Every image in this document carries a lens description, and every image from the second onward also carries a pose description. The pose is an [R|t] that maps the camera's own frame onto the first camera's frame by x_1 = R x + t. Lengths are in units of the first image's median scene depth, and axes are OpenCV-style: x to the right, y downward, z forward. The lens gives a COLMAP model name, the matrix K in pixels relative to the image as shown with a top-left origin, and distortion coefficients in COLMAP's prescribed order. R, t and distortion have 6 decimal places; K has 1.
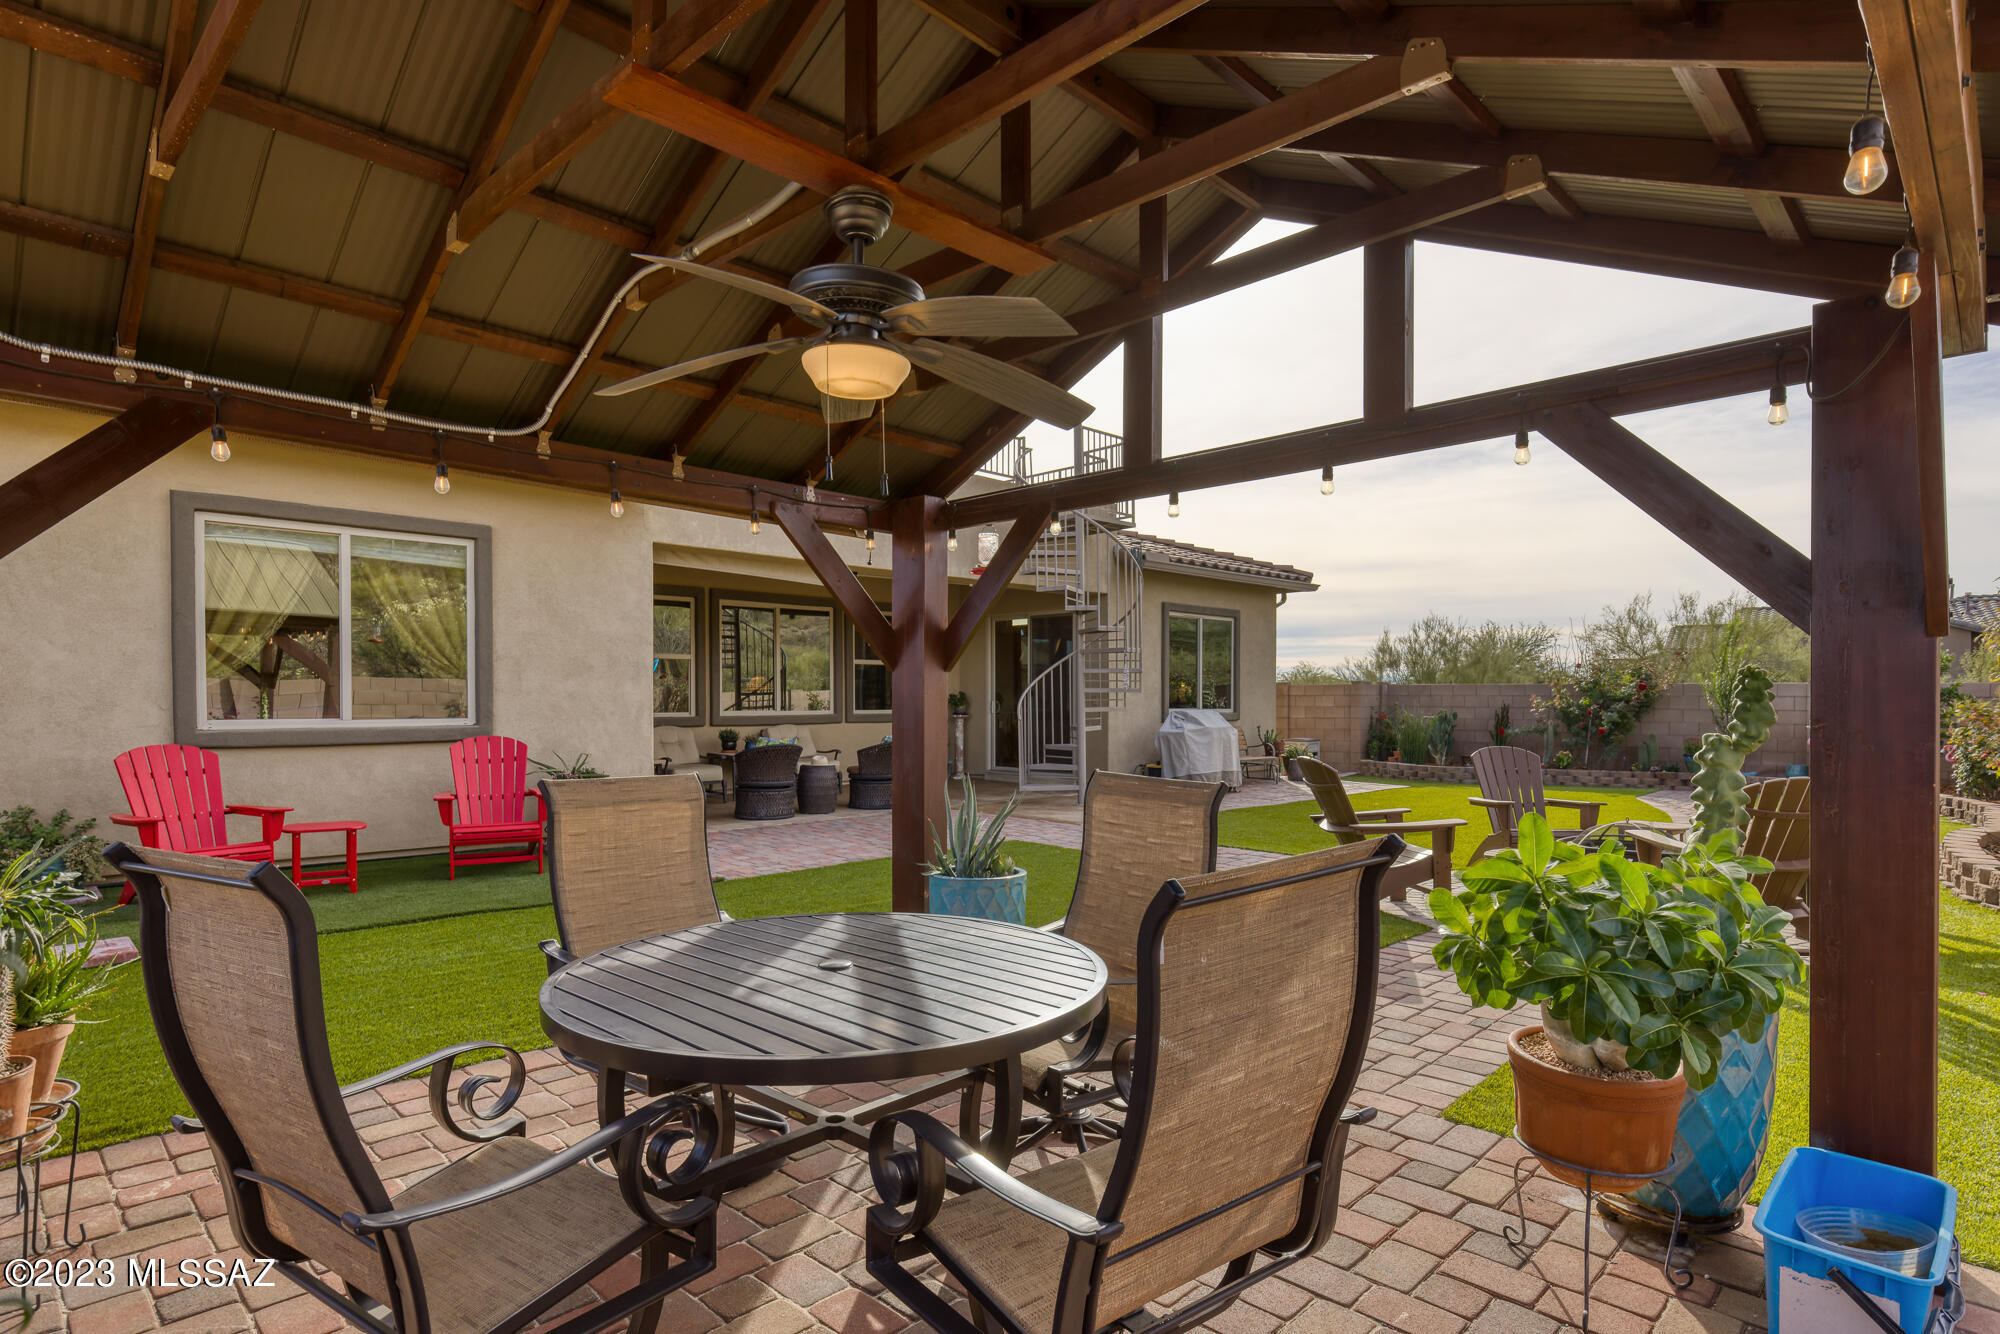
lens RADIAL K [[1056.9, 0, 1000.0], [0, 1056.9, 667.0], [0, 0, 1]] dist [0.000043, 0.000028]
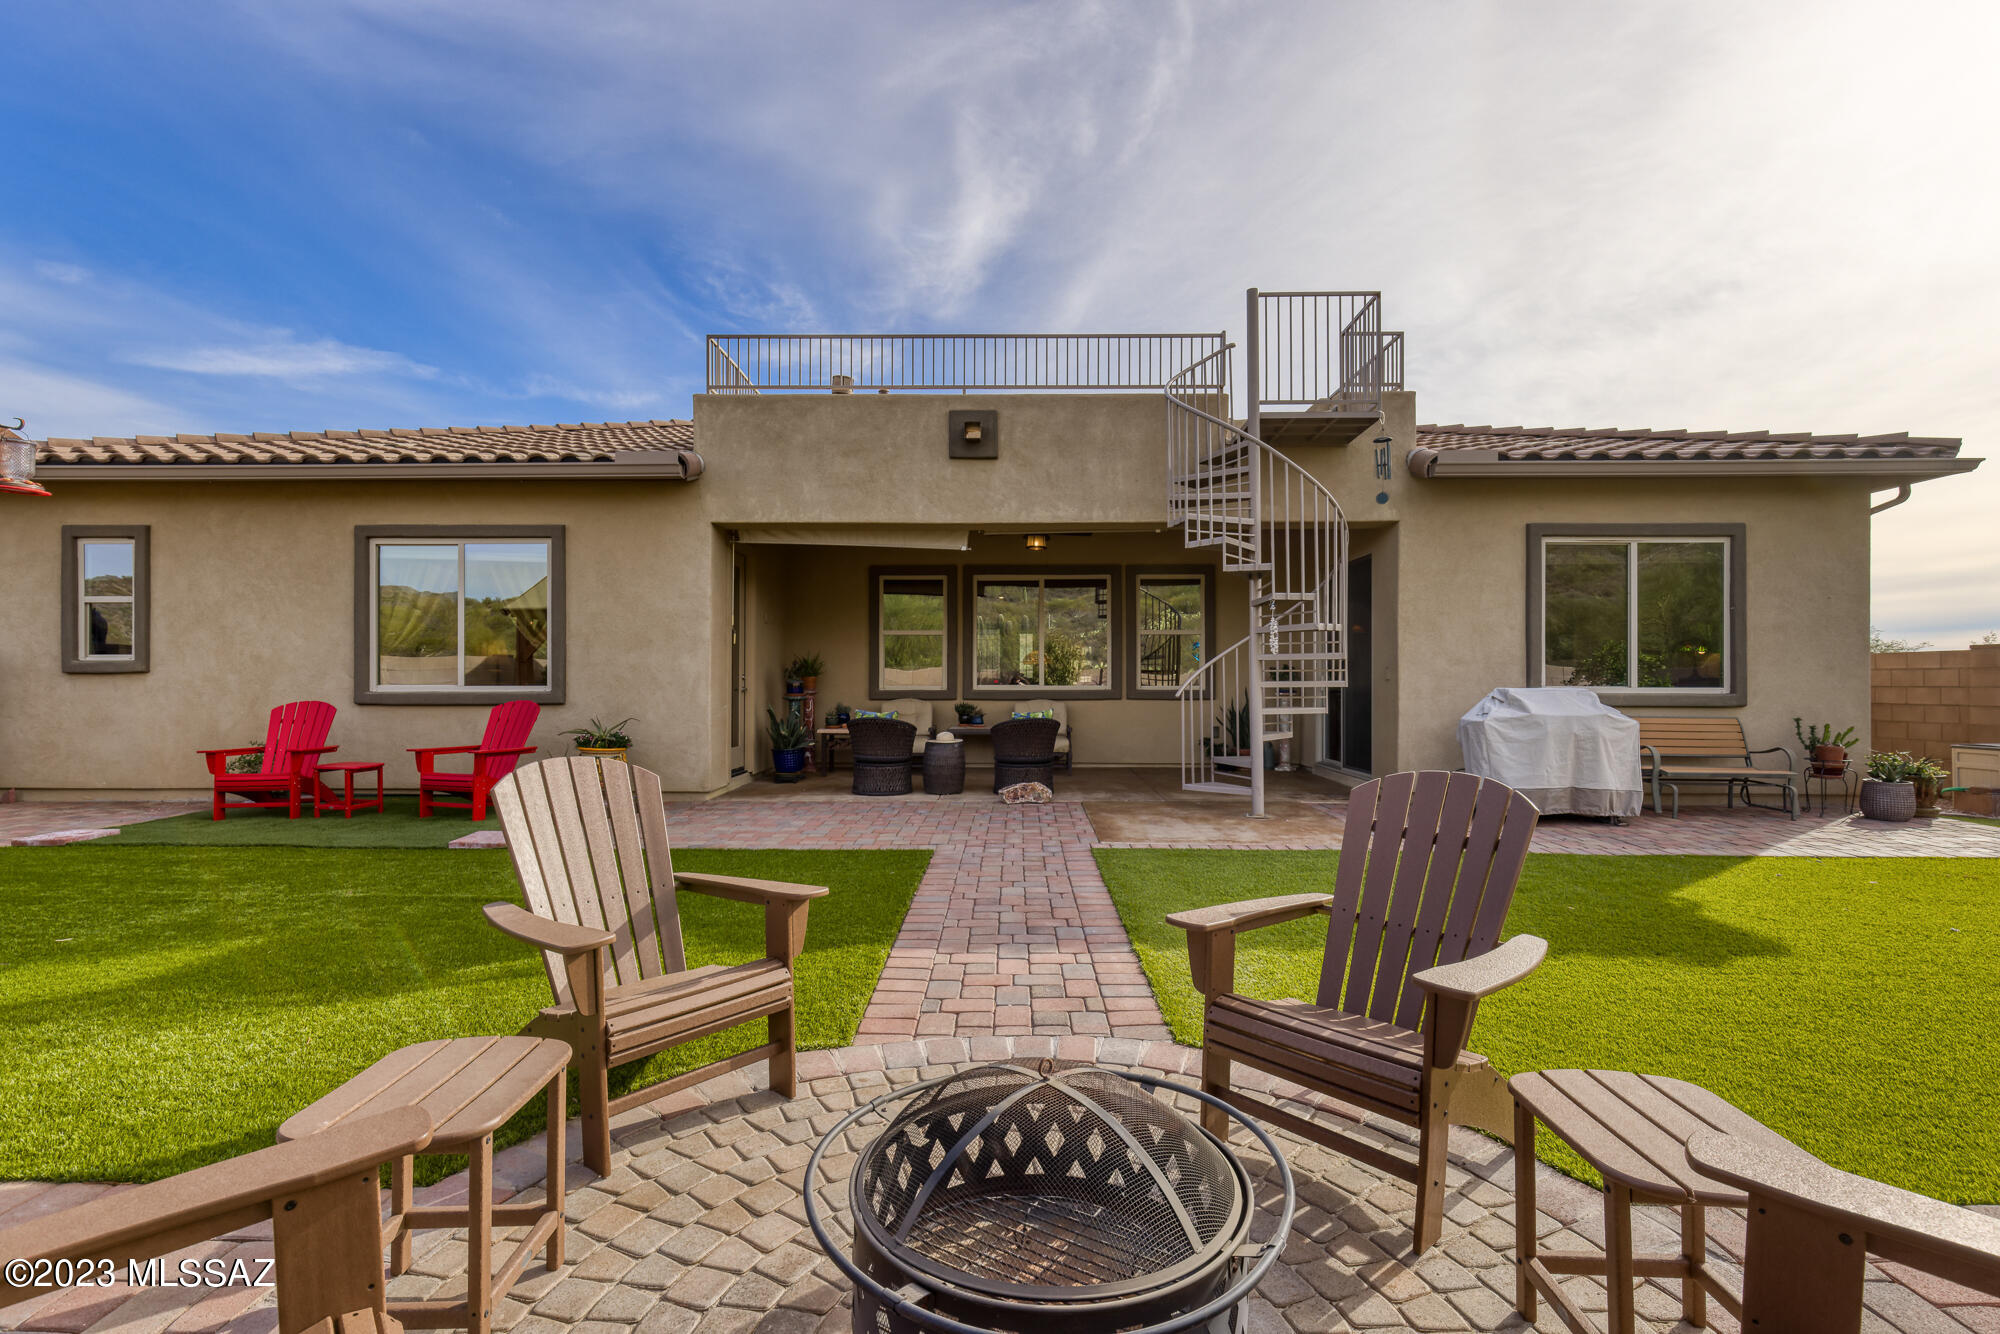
lens RADIAL K [[887.9, 0, 1000.0], [0, 887.9, 667.0], [0, 0, 1]] dist [0.000611, 0.000053]
pose [[0.687758, -0.008184, -0.725894, 0.362001], [0.020754, 0.999749, 0.008391, 0.017650], [0.725643, -0.020836, 0.687755, 0.413900]]
